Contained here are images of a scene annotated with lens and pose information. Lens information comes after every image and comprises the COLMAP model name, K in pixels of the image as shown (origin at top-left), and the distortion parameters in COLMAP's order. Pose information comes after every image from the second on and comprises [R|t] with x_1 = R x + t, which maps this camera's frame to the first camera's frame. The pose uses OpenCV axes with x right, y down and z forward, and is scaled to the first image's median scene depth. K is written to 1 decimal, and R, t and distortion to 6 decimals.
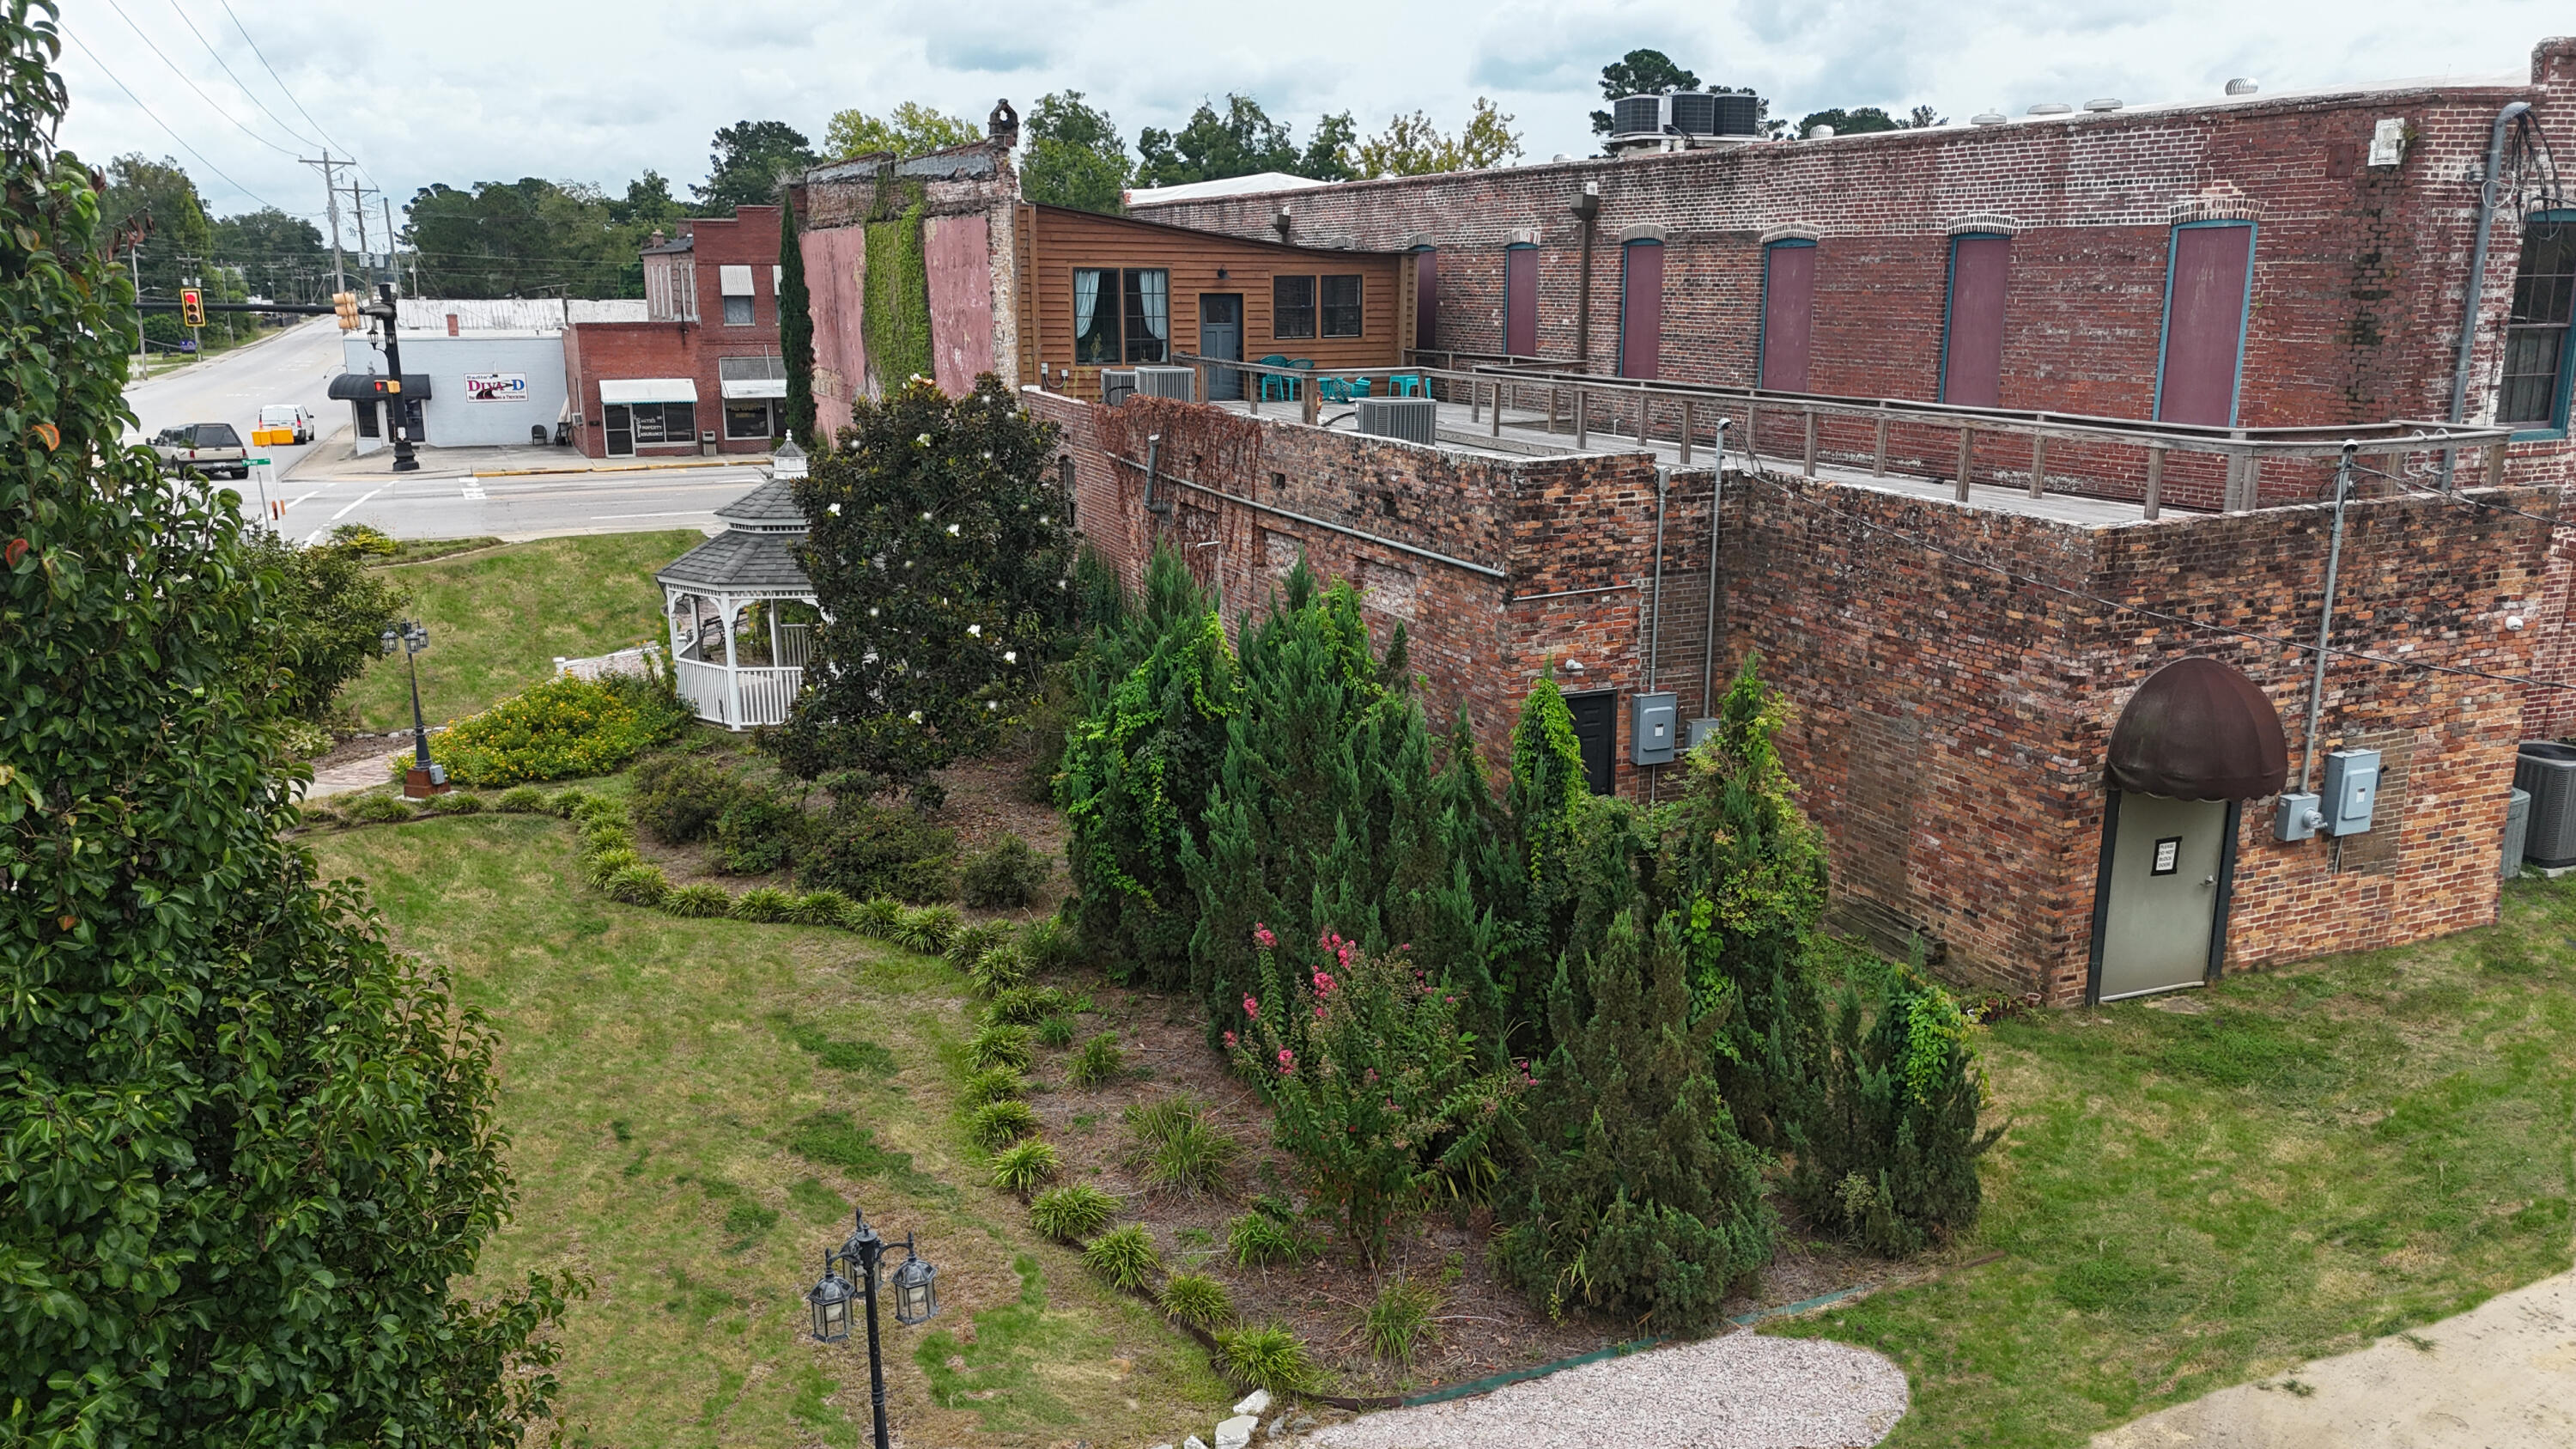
lens RADIAL K [[1884.7, 0, 1288.0], [0, 1884.7, 724.5], [0, 0, 1]] dist [0.098313, -0.125235]
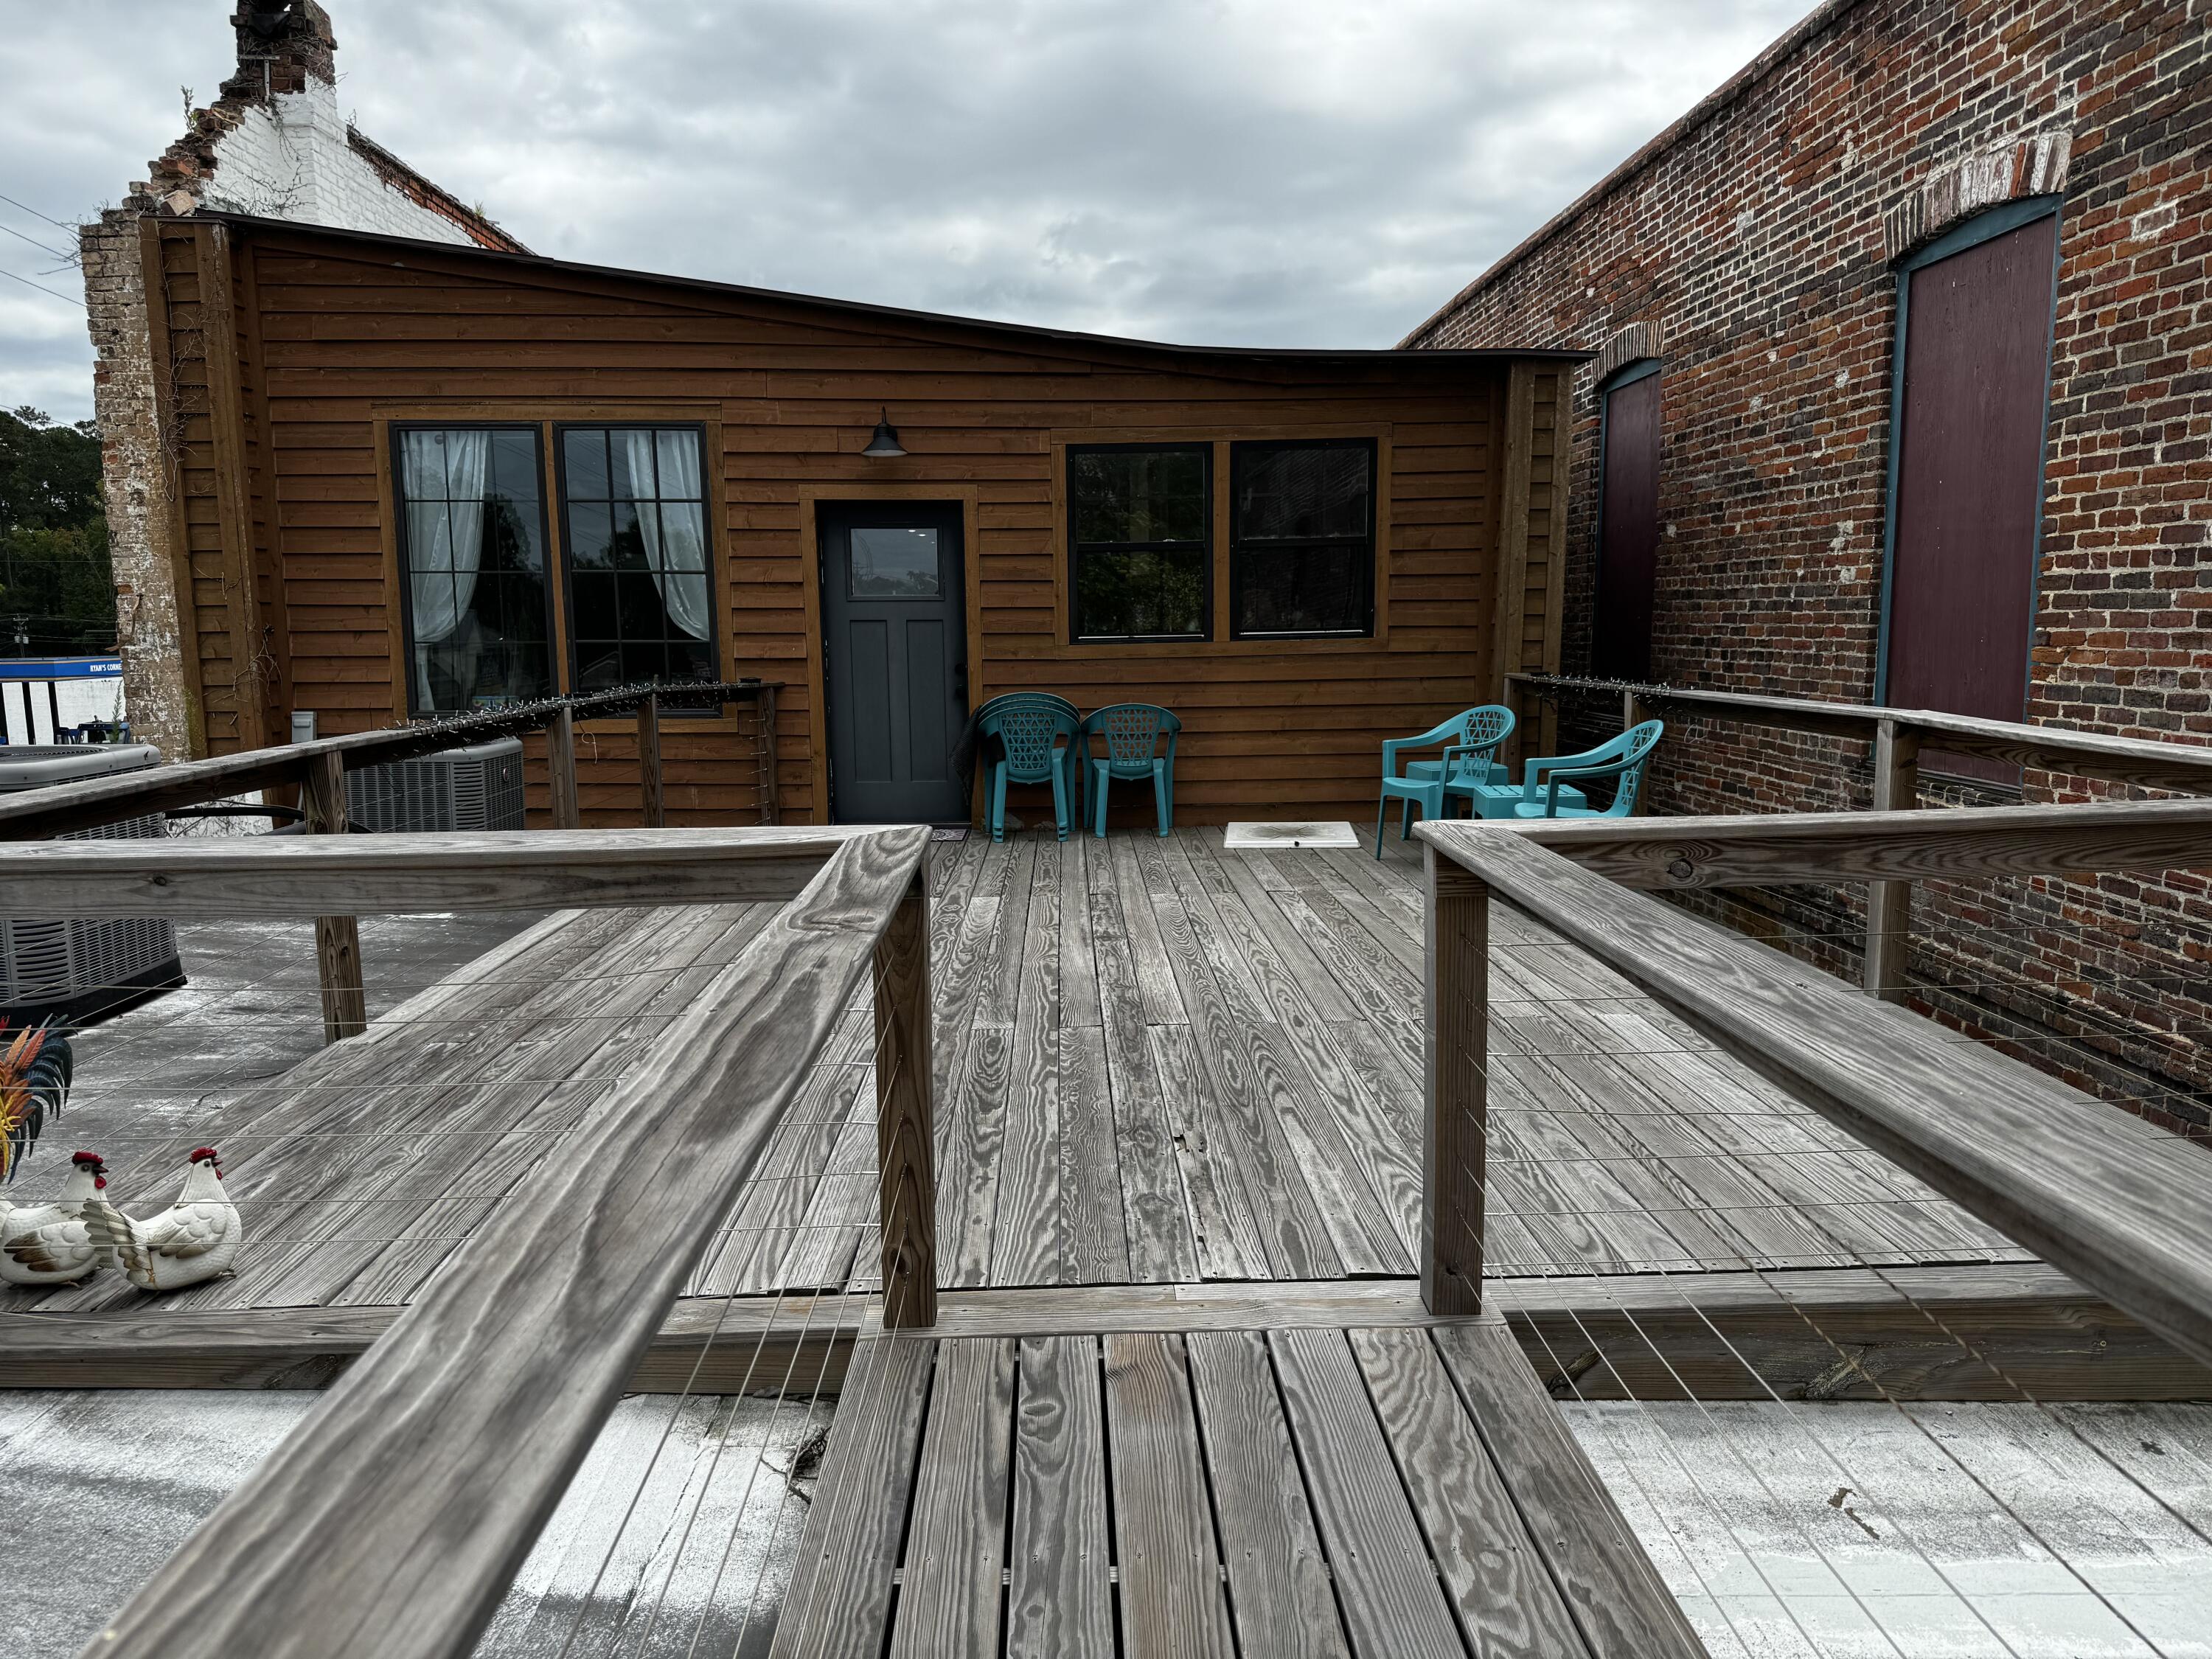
lens RADIAL K [[1562.0, 0, 1106.0], [0, 1562.0, 829.5], [0, 0, 1]] dist [0.120067, -0.165712]
pose [[0.934943, 0.039063, -0.352640, 0.201420], [-0.072559, 0.993966, -0.082267, -0.329436], [0.347299, 0.102502, 0.932136, 1.654394]]
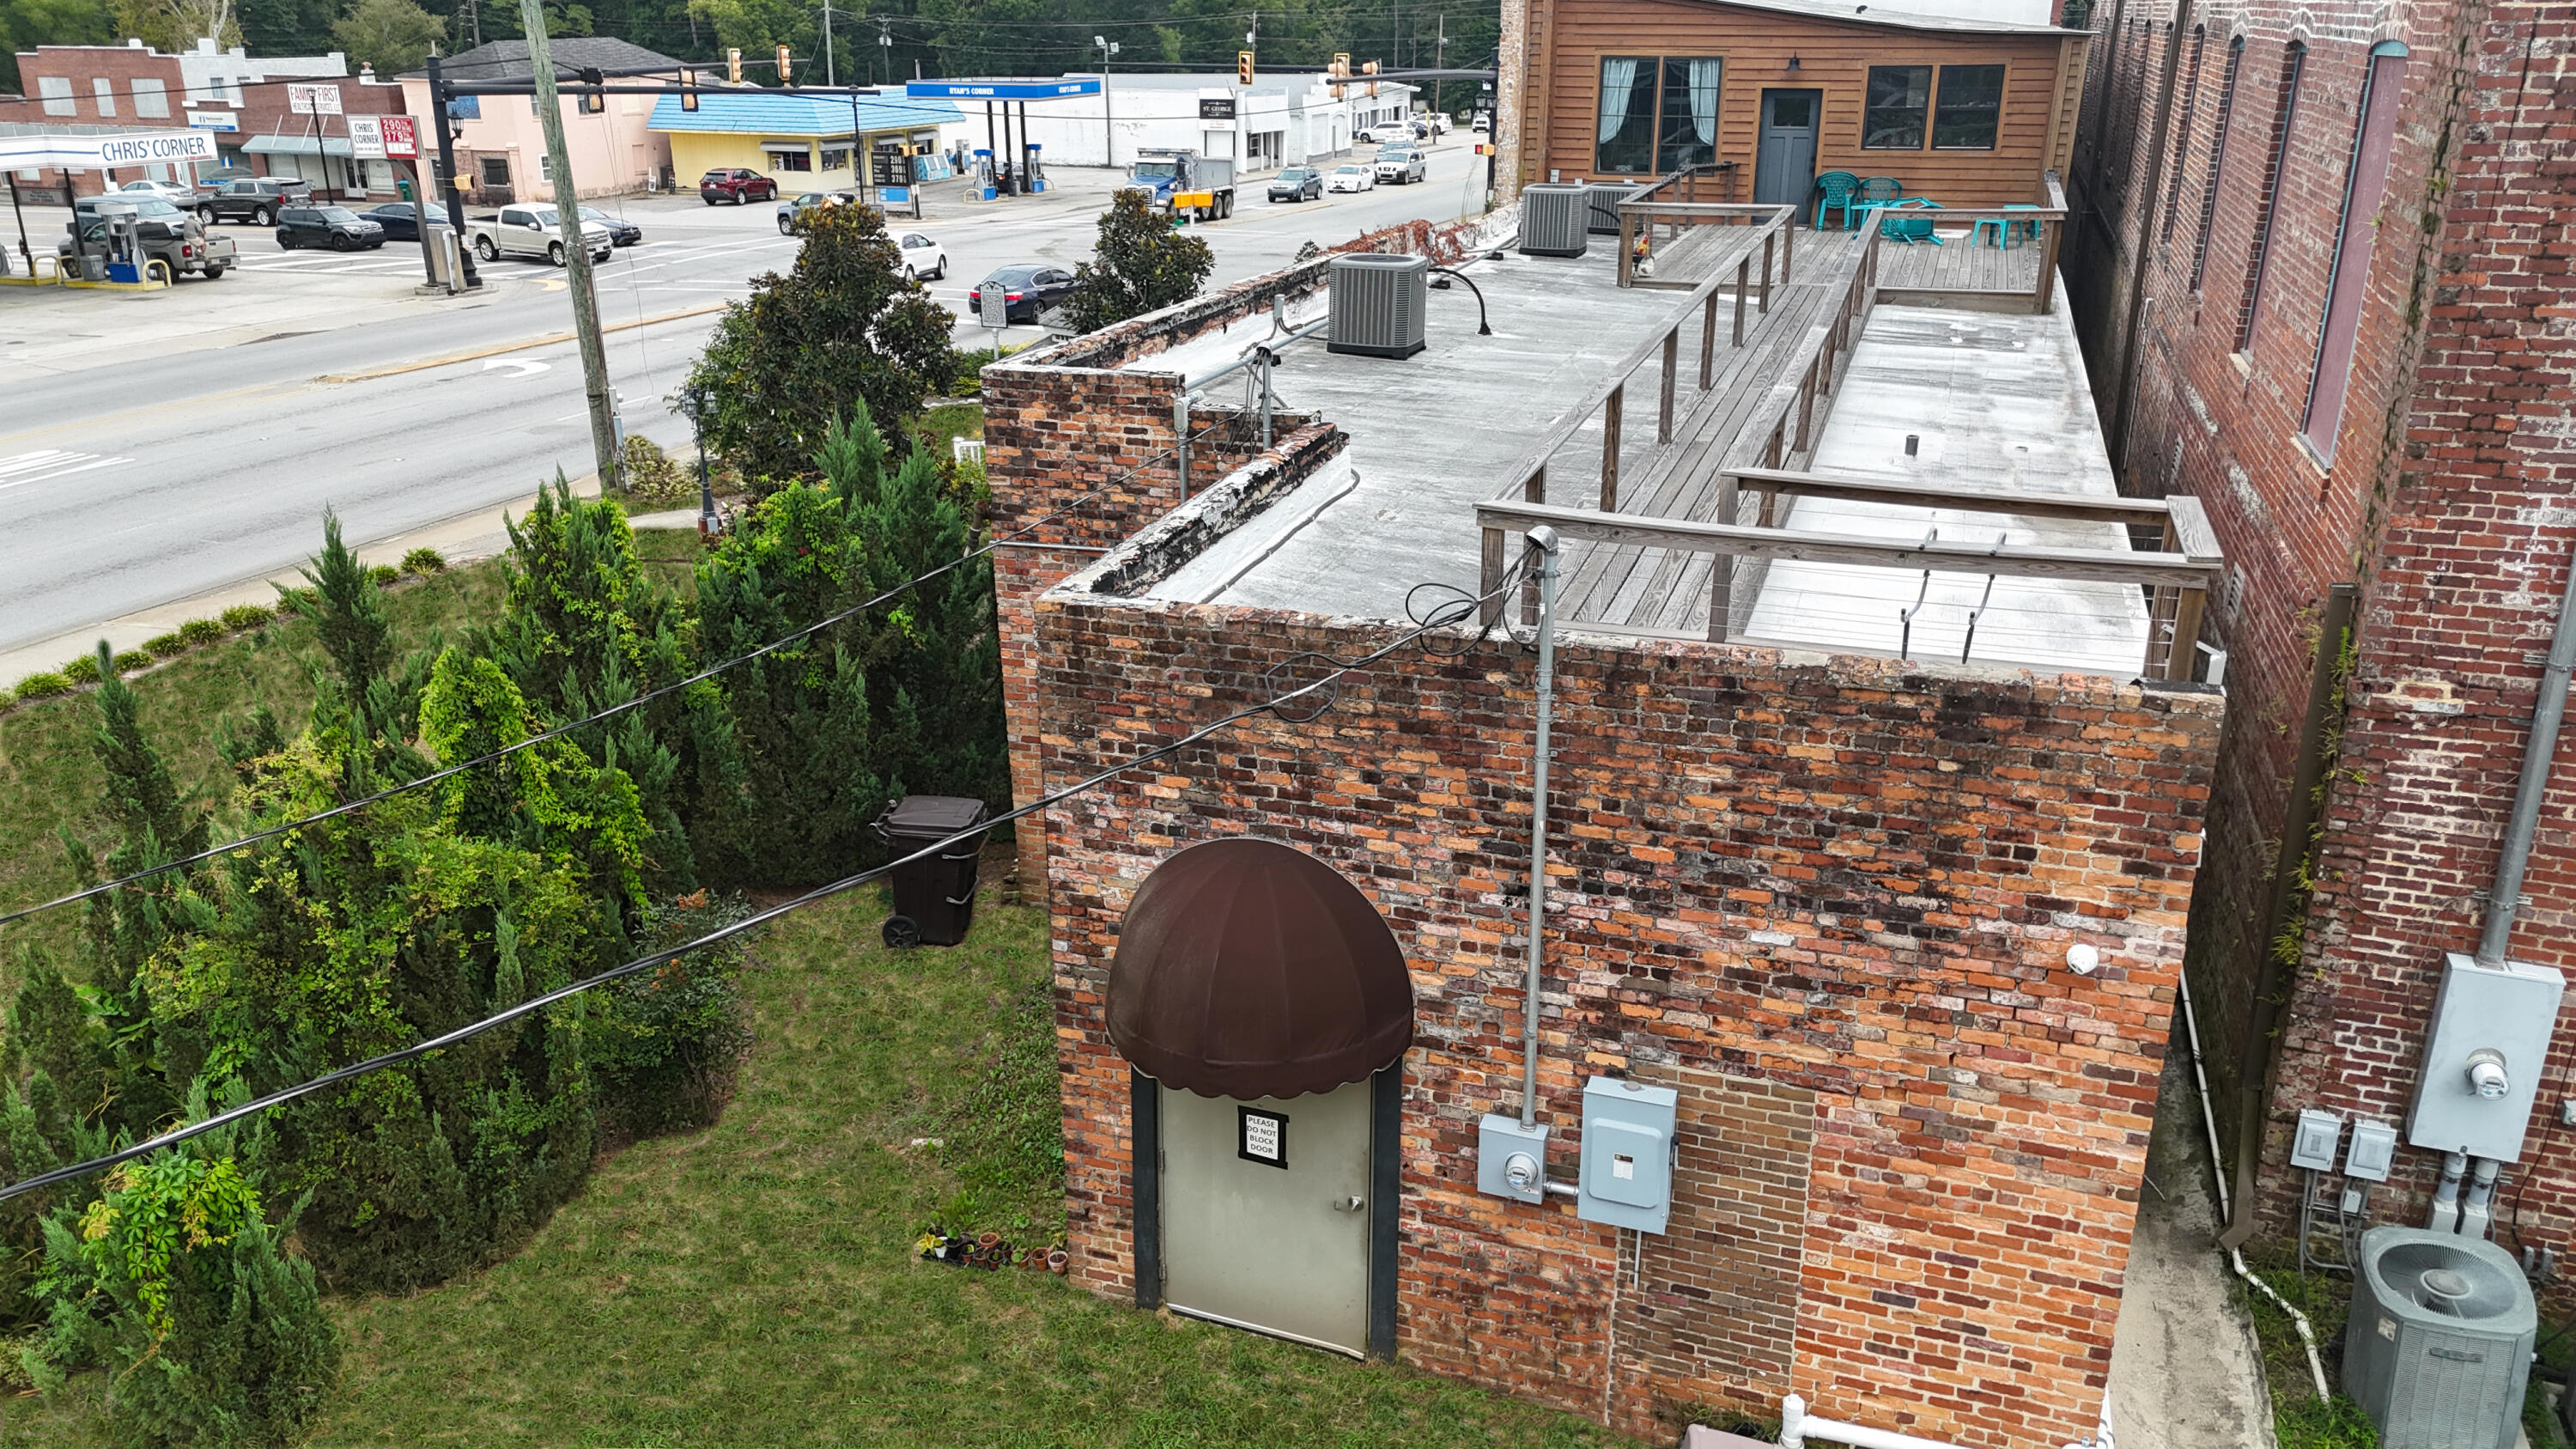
lens RADIAL K [[1884.7, 0, 1288.0], [0, 1884.7, 724.5], [0, 0, 1]] dist [0.098313, -0.125235]
pose [[0.742392, 0.235381, -0.627256, 0.798416], [-0.156991, 0.971302, 0.178680, -0.168375], [0.651313, -0.034177, 0.758039, 0.527350]]
